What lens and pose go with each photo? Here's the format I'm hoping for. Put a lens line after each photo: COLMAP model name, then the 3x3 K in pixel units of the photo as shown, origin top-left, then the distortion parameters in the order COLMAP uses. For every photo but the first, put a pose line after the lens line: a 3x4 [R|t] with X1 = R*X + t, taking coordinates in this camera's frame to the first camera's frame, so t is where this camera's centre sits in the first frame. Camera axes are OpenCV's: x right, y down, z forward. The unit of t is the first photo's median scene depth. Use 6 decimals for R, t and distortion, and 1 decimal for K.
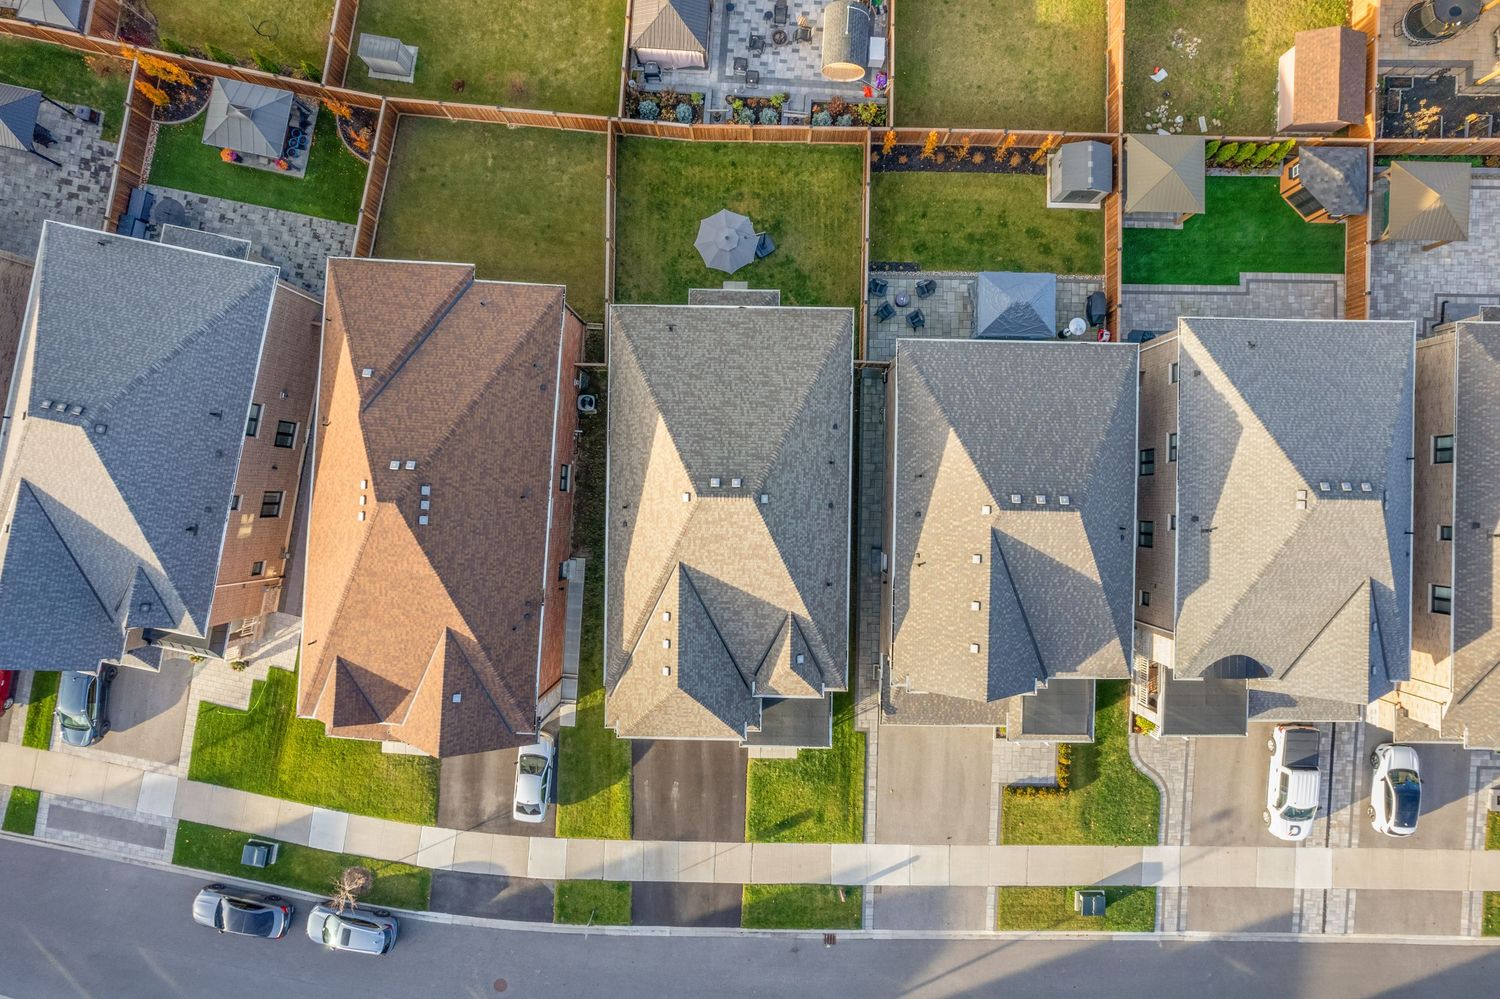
lens RADIAL K [[932.0, 0, 750.8], [0, 932.0, 511.8], [0, 0, 1]] dist [-0.068272, 0.049160]
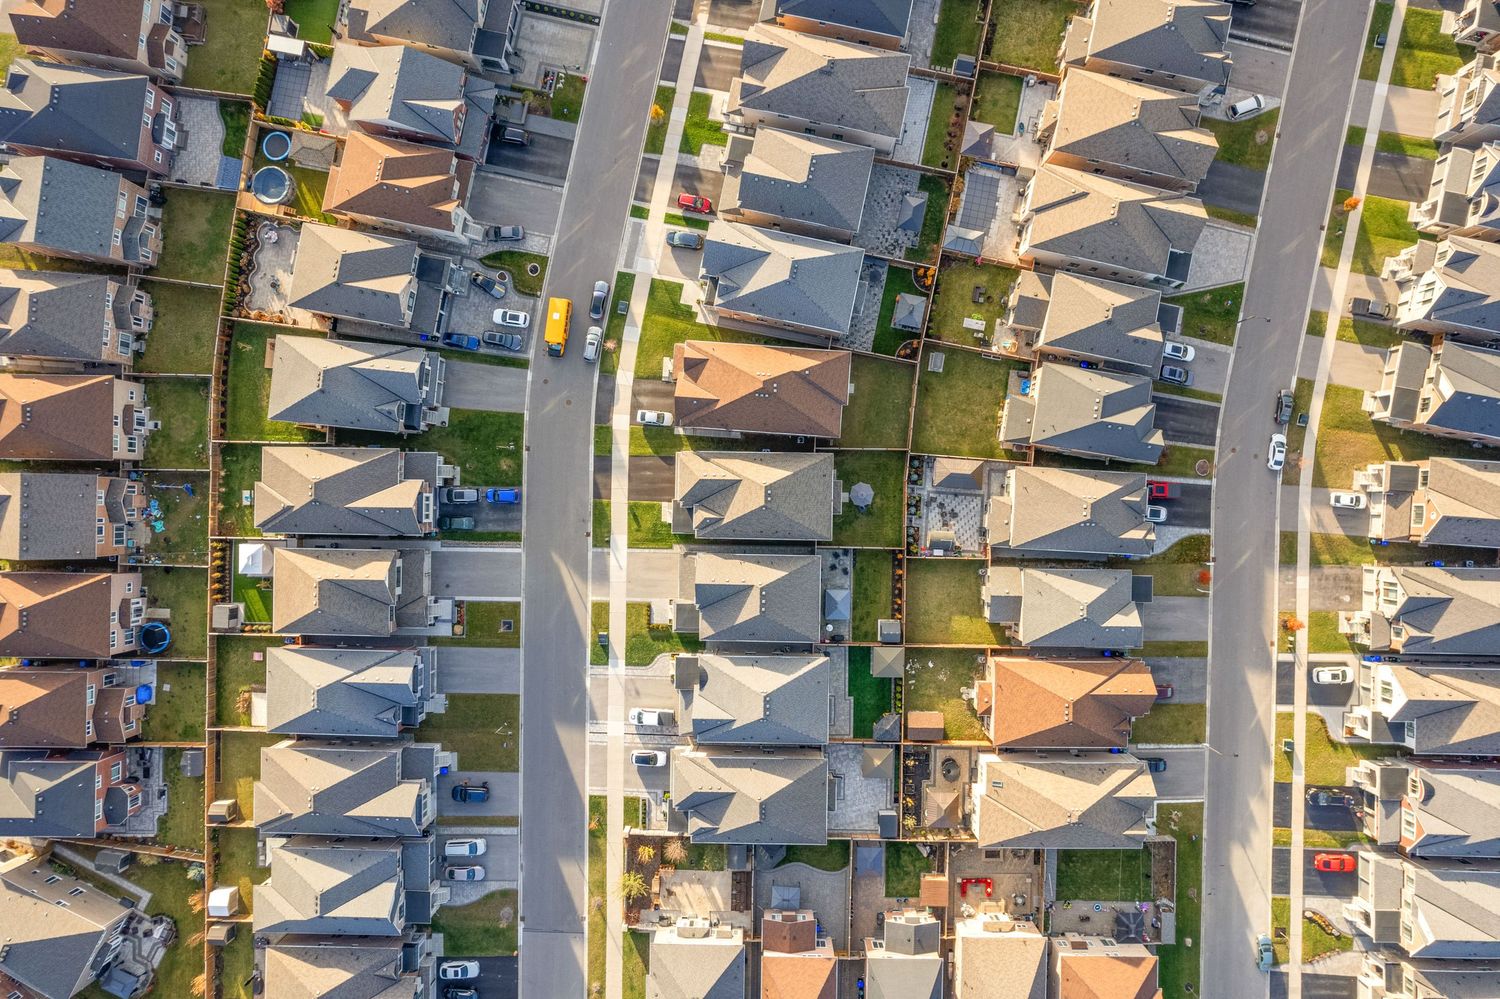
lens RADIAL K [[932.0, 0, 749.4], [0, 932.0, 498.2], [0, 0, 1]] dist [-0.068272, 0.049160]
pose [[-0.000827, 0.999994, 0.003224, -0.022347], [-0.999999, -0.000830, 0.000993, 0.024027], [0.000996, -0.003223, 0.999994, -1.587549]]
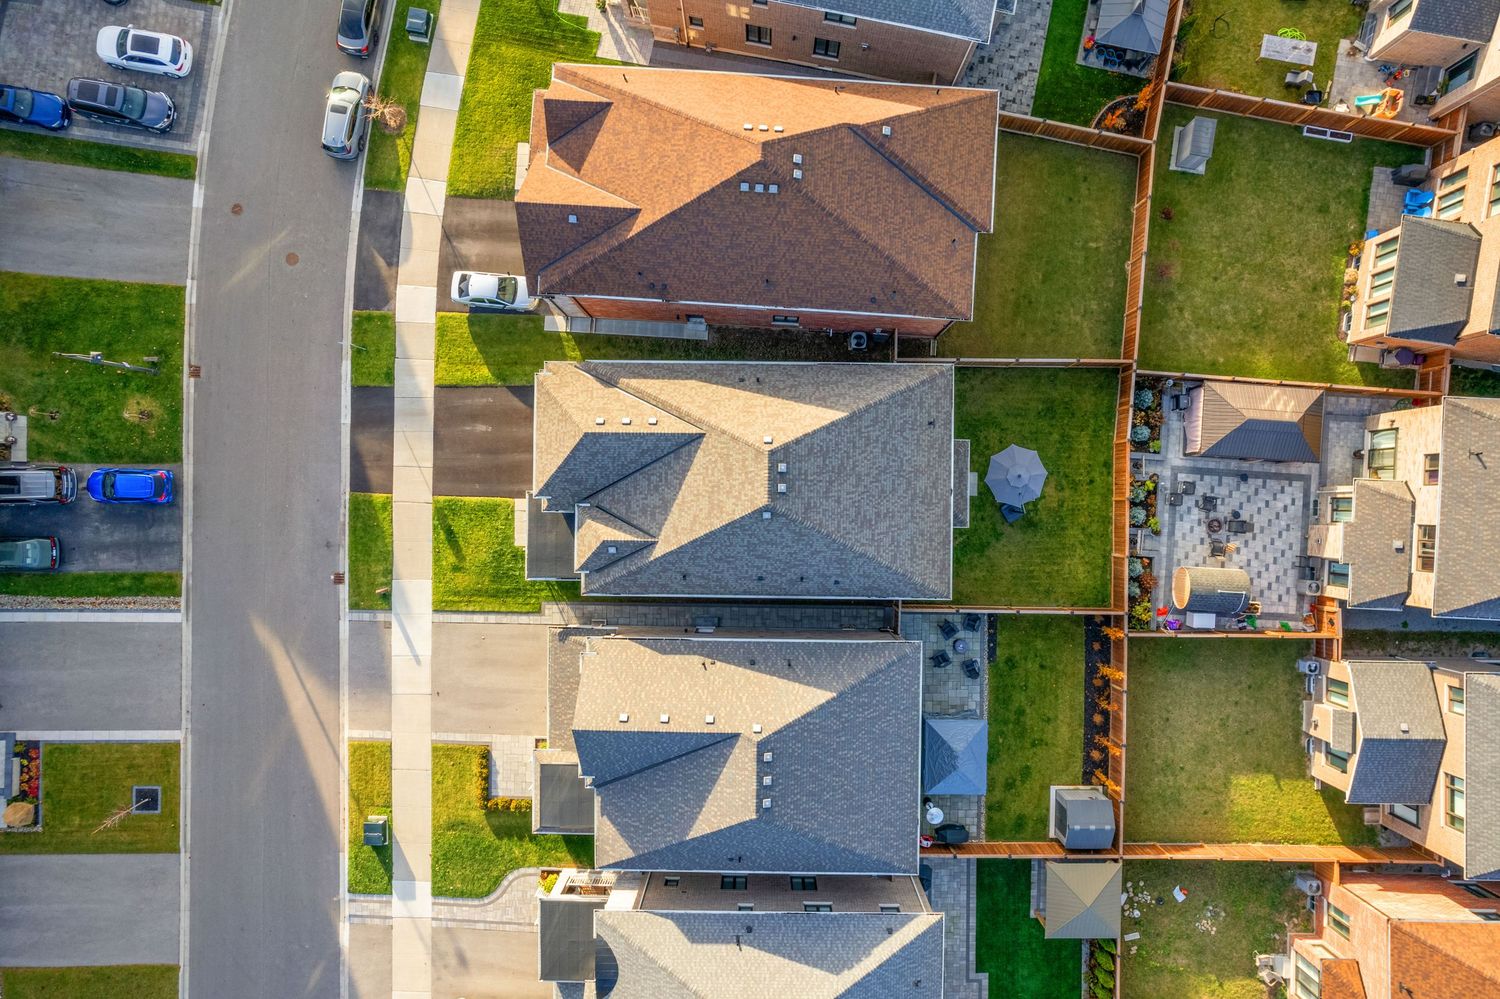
lens RADIAL K [[932.0, 0, 748.9], [0, 932.0, 496.3], [0, 0, 1]] dist [-0.068272, 0.049160]
pose [[0.005063, 0.999983, 0.003048, -0.007447], [-0.999983, 0.005054, 0.002960, 0.002282], [0.002944, -0.003063, 0.999991, -0.031005]]
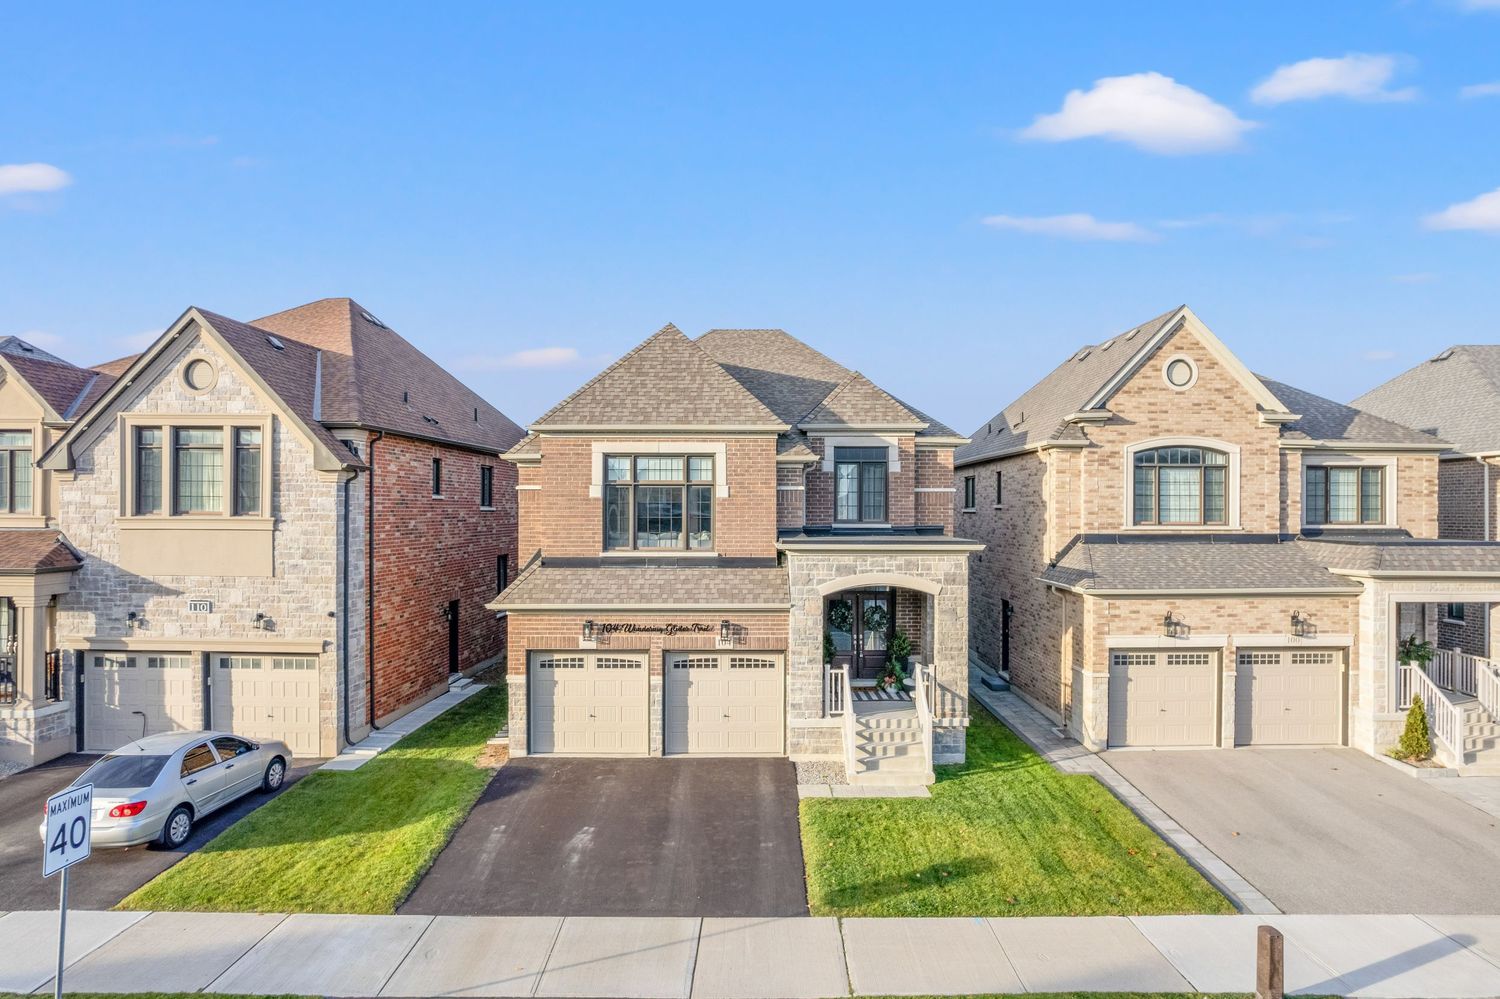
lens RADIAL K [[932.0, 0, 759.4], [0, 932.0, 502.9], [0, 0, 1]] dist [-0.068272, 0.049160]
pose [[0.999484, 0.007421, 0.031242, -0.031806], [0.031104, 0.018068, -0.999353, 0.644069], [-0.007981, 0.999809, 0.017828, 0.904629]]
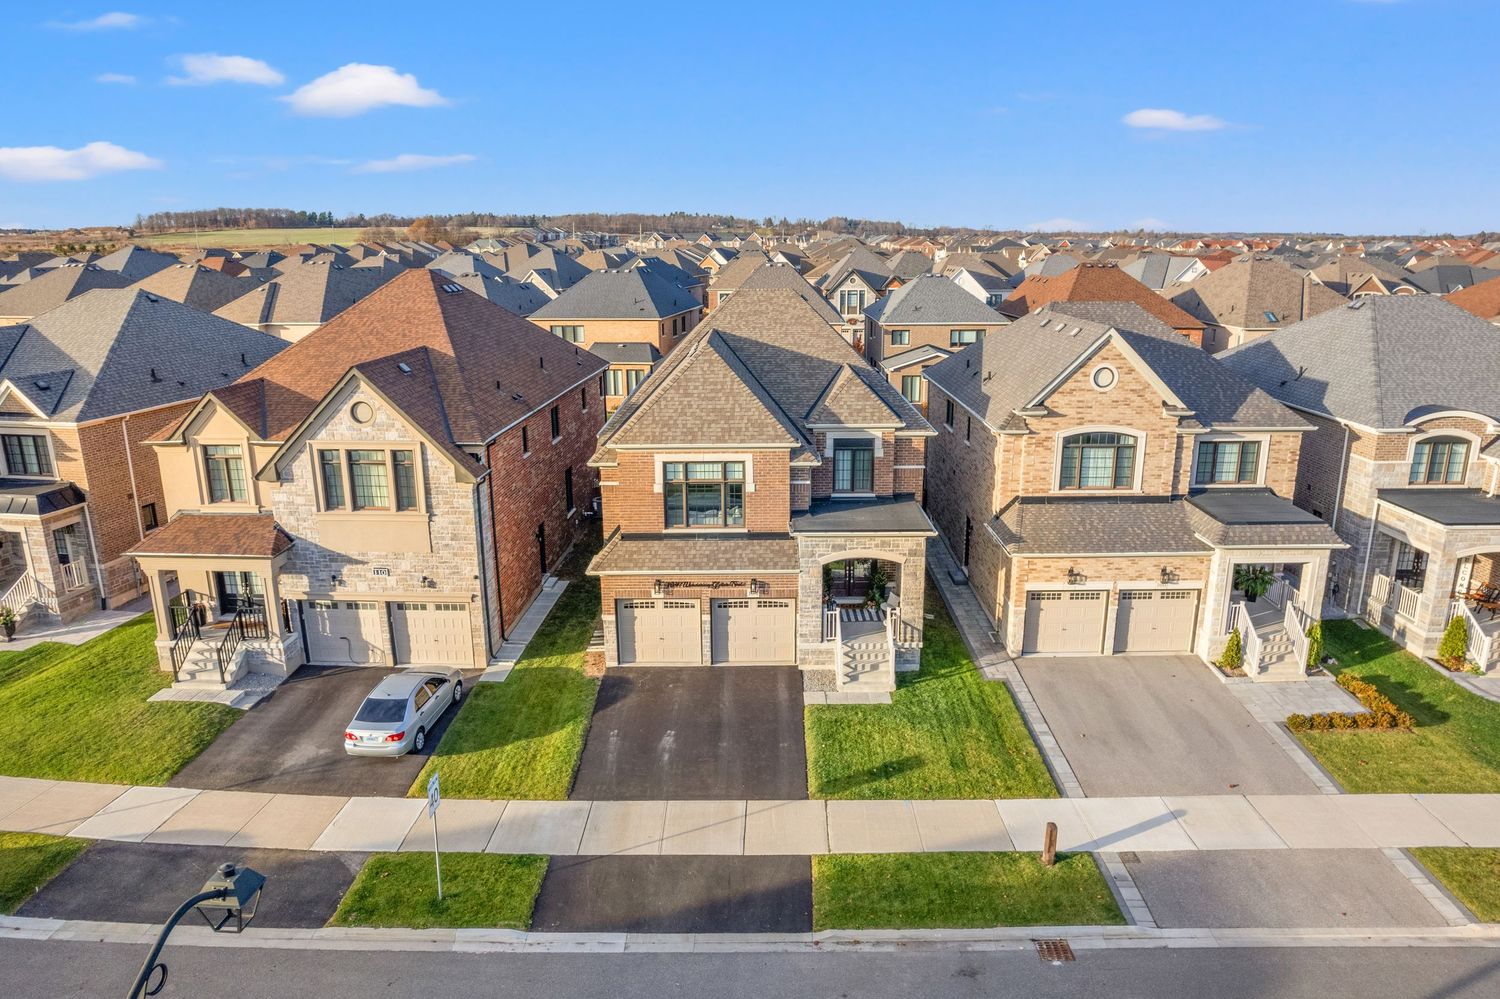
lens RADIAL K [[932.0, 0, 762.1], [0, 932.0, 527.9], [0, 0, 1]] dist [-0.068272, 0.049160]
pose [[0.999781, -0.004425, 0.020431, -0.040391], [0.020789, 0.313099, -0.949493, 0.783935], [-0.002195, 0.949710, 0.313122, 0.745397]]
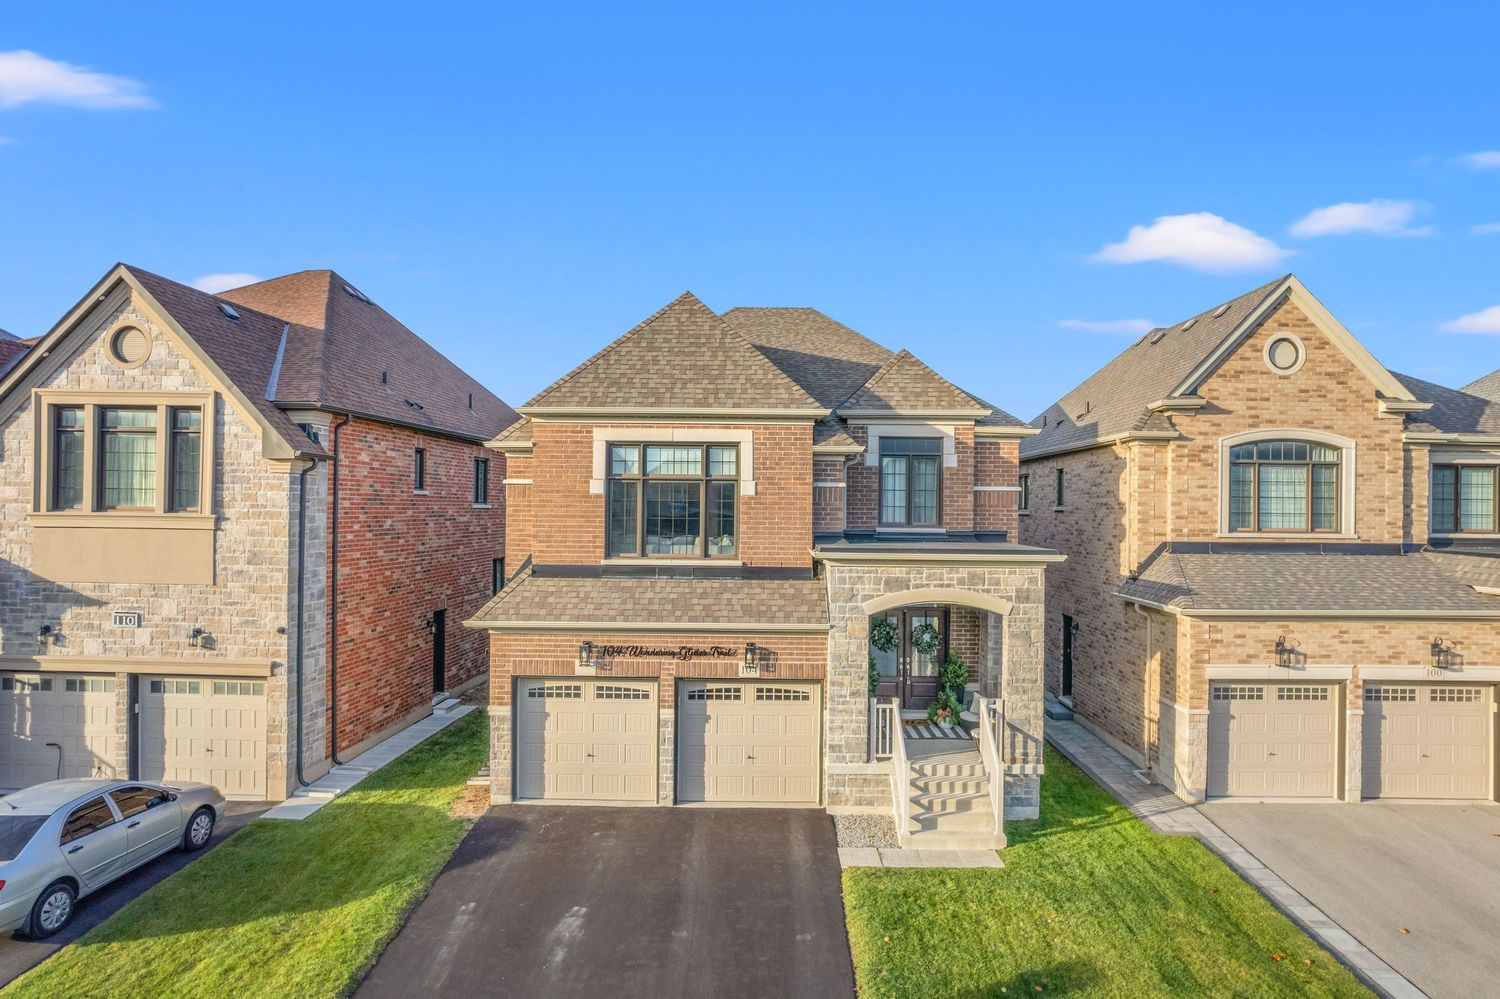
lens RADIAL K [[932.0, 0, 759.9], [0, 932.0, 497.5], [0, 0, 1]] dist [-0.068272, 0.049160]
pose [[0.999792, 0.015892, 0.012795, -0.035558], [0.012590, 0.012947, -0.999837, 0.572666], [-0.016055, 0.999790, 0.012745, 0.906152]]
